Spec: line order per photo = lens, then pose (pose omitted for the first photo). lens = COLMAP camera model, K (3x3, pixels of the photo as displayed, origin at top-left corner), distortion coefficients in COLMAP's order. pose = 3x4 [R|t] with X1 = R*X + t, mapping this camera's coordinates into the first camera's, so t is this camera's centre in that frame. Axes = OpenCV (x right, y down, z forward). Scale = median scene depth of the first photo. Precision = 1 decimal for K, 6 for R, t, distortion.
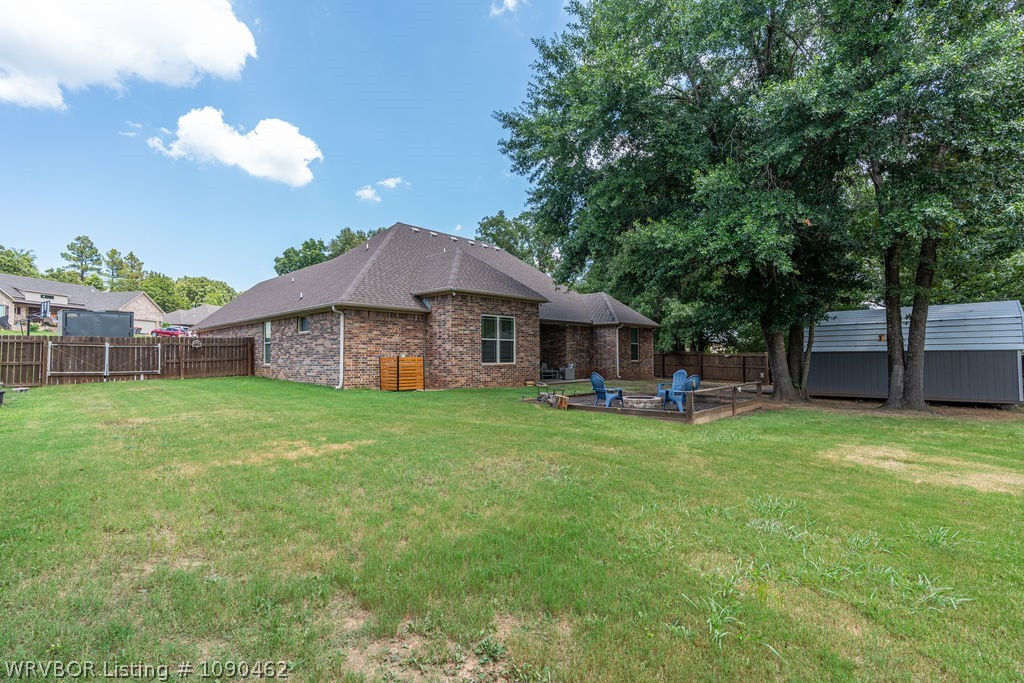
lens RADIAL K [[478.6, 0, 517.8], [0, 478.6, 342.5], [0, 0, 1]] dist [-0.011087, 0.005957]
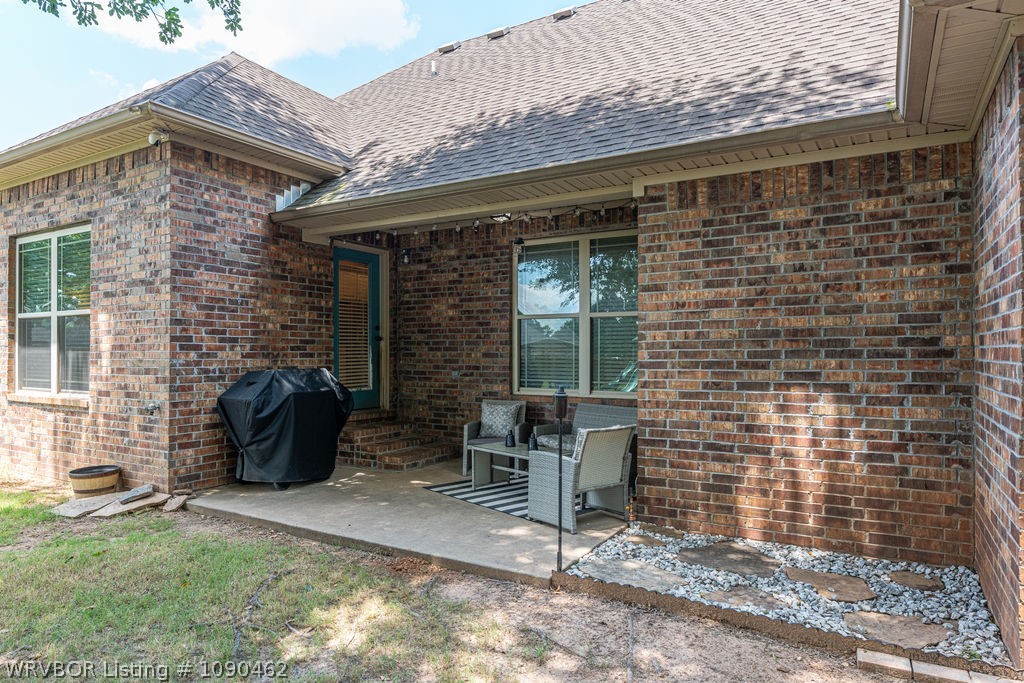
lens RADIAL K [[621.2, 0, 494.5], [0, 621.2, 349.4], [0, 0, 1]] dist [0.001824, 0.001499]
pose [[0.202447, 0.002664, -0.979290, 0.369100], [0.026944, 0.999603, 0.008290, 0.019259], [0.978922, -0.028065, 0.202295, 1.115894]]
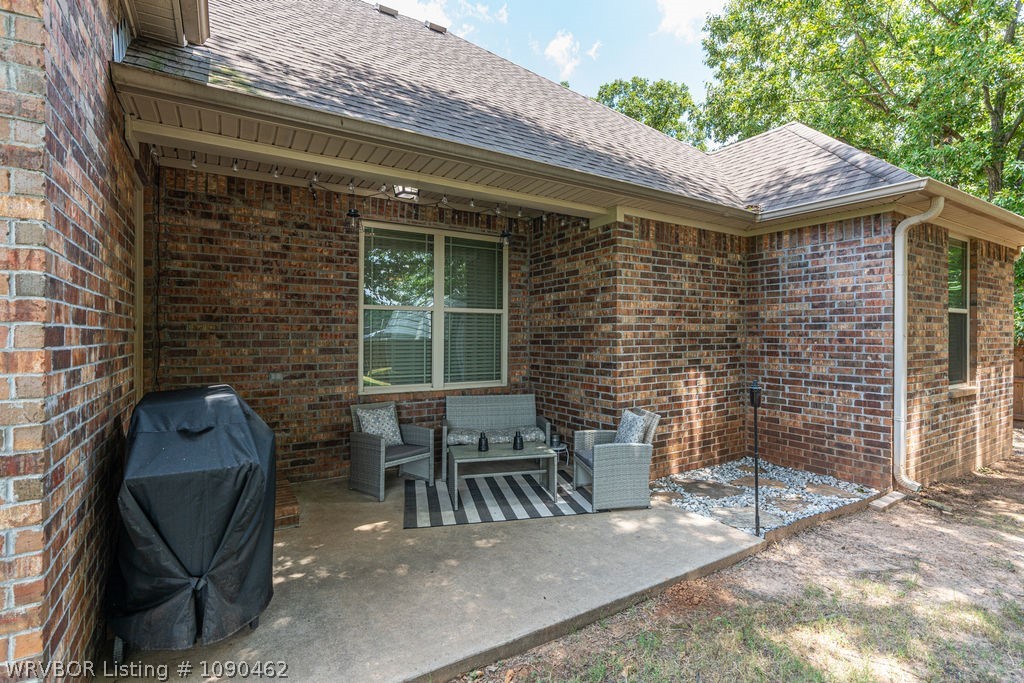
lens RADIAL K [[490.2, 0, 515.2], [0, 490.2, 335.2], [0, 0, 1]] dist [-0.007037, 0.000328]
pose [[0.964864, 0.008857, -0.262602, 0.140088], [-0.000838, 0.999530, 0.030635, 0.009775], [0.262750, -0.029339, 0.964418, 0.969809]]
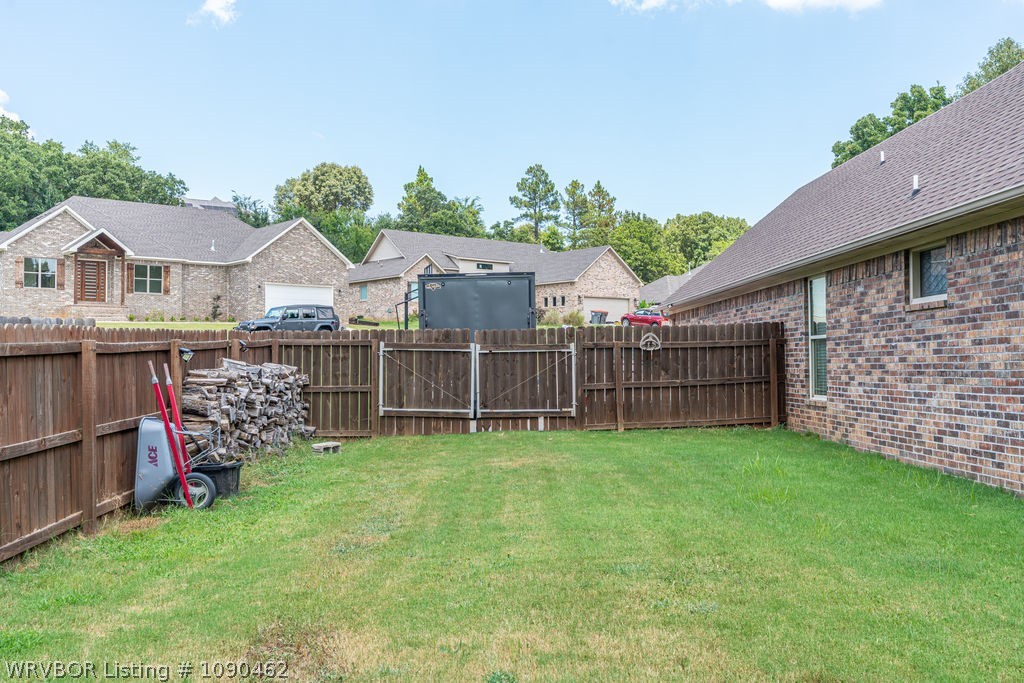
lens RADIAL K [[1008.8, 0, 486.1], [0, 1008.8, 340.7], [0, 0, 1]] dist [0.007551, 0.004684]
pose [[0.693115, -0.013838, -0.720694, -0.164907], [0.020467, 0.999790, 0.000487, -0.001494], [0.720536, -0.015088, 0.693253, 0.321654]]
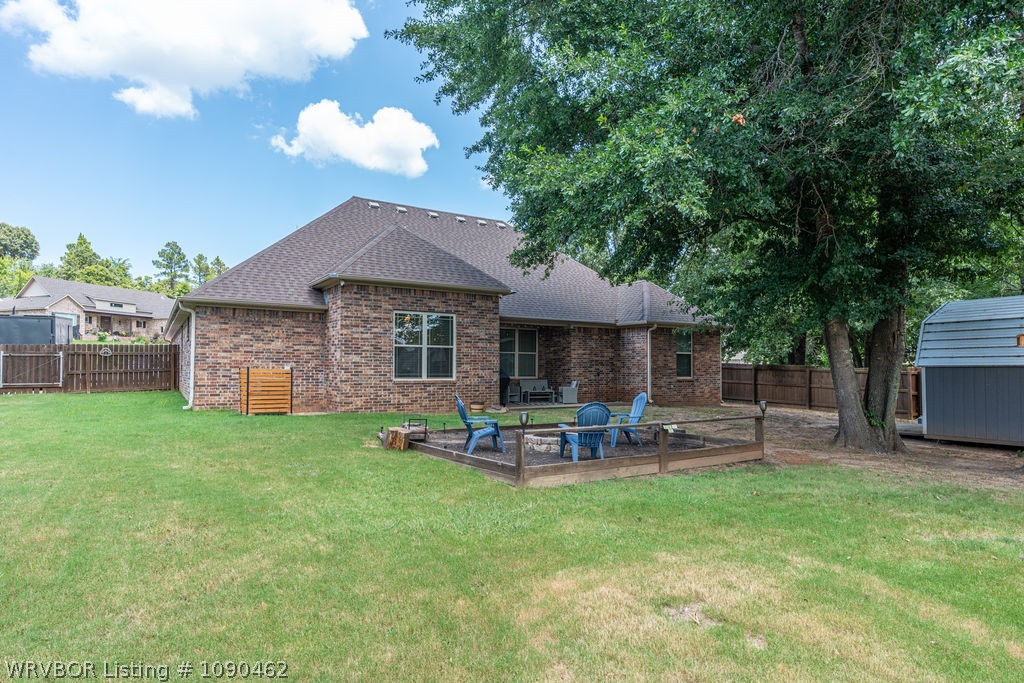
lens RADIAL K [[587.3, 0, 515.1], [0, 587.3, 356.0], [0, 0, 1]] dist [-0.002834, -0.000775]
pose [[0.968542, 0.001924, -0.248842, 0.291813], [-0.000949, 0.999991, 0.004041, 0.004844], [0.248848, -0.003678, 0.968536, 0.166858]]
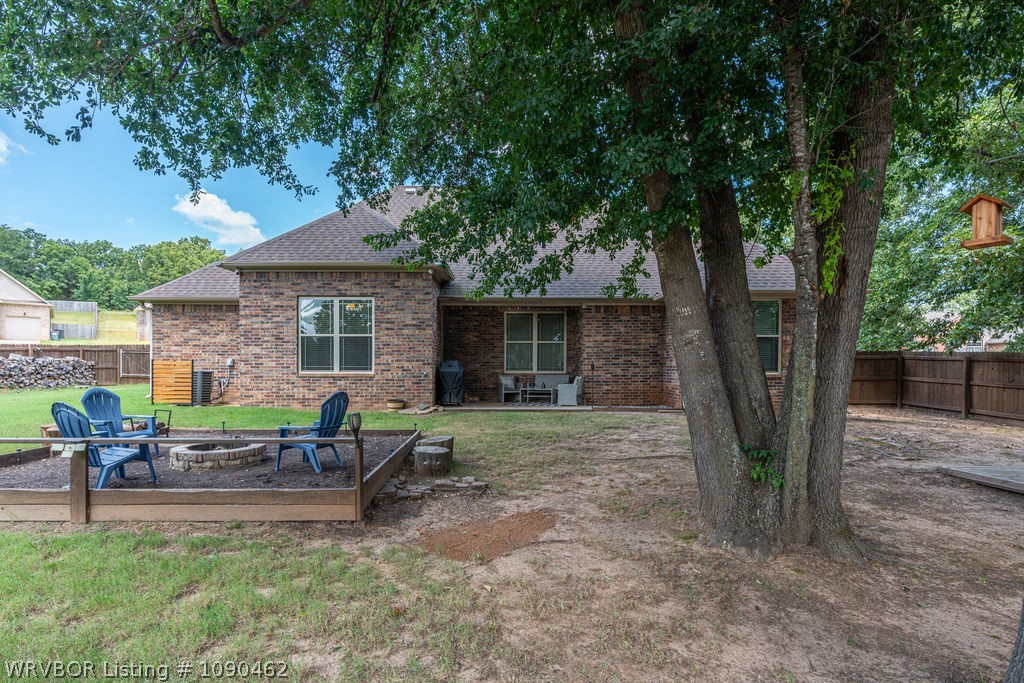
lens RADIAL K [[555.6, 0, 496.1], [0, 555.6, 377.7], [0, 0, 1]] dist [-0.000859, -0.000143]
pose [[0.679614, 0.020443, -0.733285, 0.612915], [0.015339, 0.998997, 0.042067, 0.021643], [0.733409, -0.039837, 0.678619, 0.609079]]
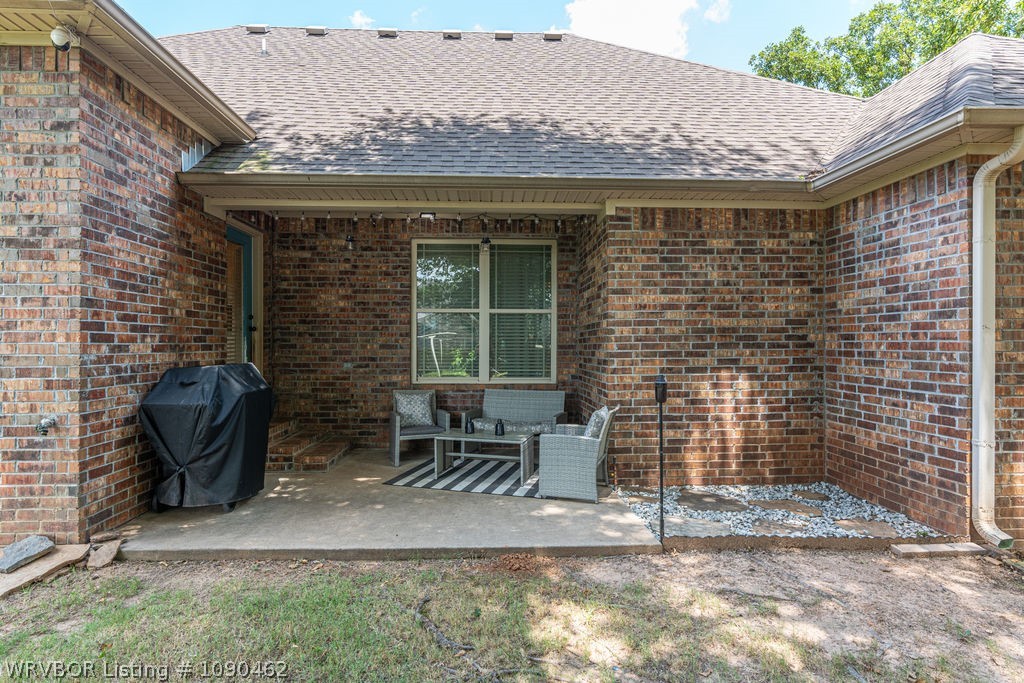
lens RADIAL K [[527.3, 0, 491.9], [0, 527.3, 341.9], [0, 0, 1]] dist [-0.002321, 0.000758]
pose [[0.702861, 0.006778, -0.711295, 0.273240], [0.014900, 0.999595, 0.024248, 0.015660], [0.711171, -0.027641, 0.702475, 0.998160]]
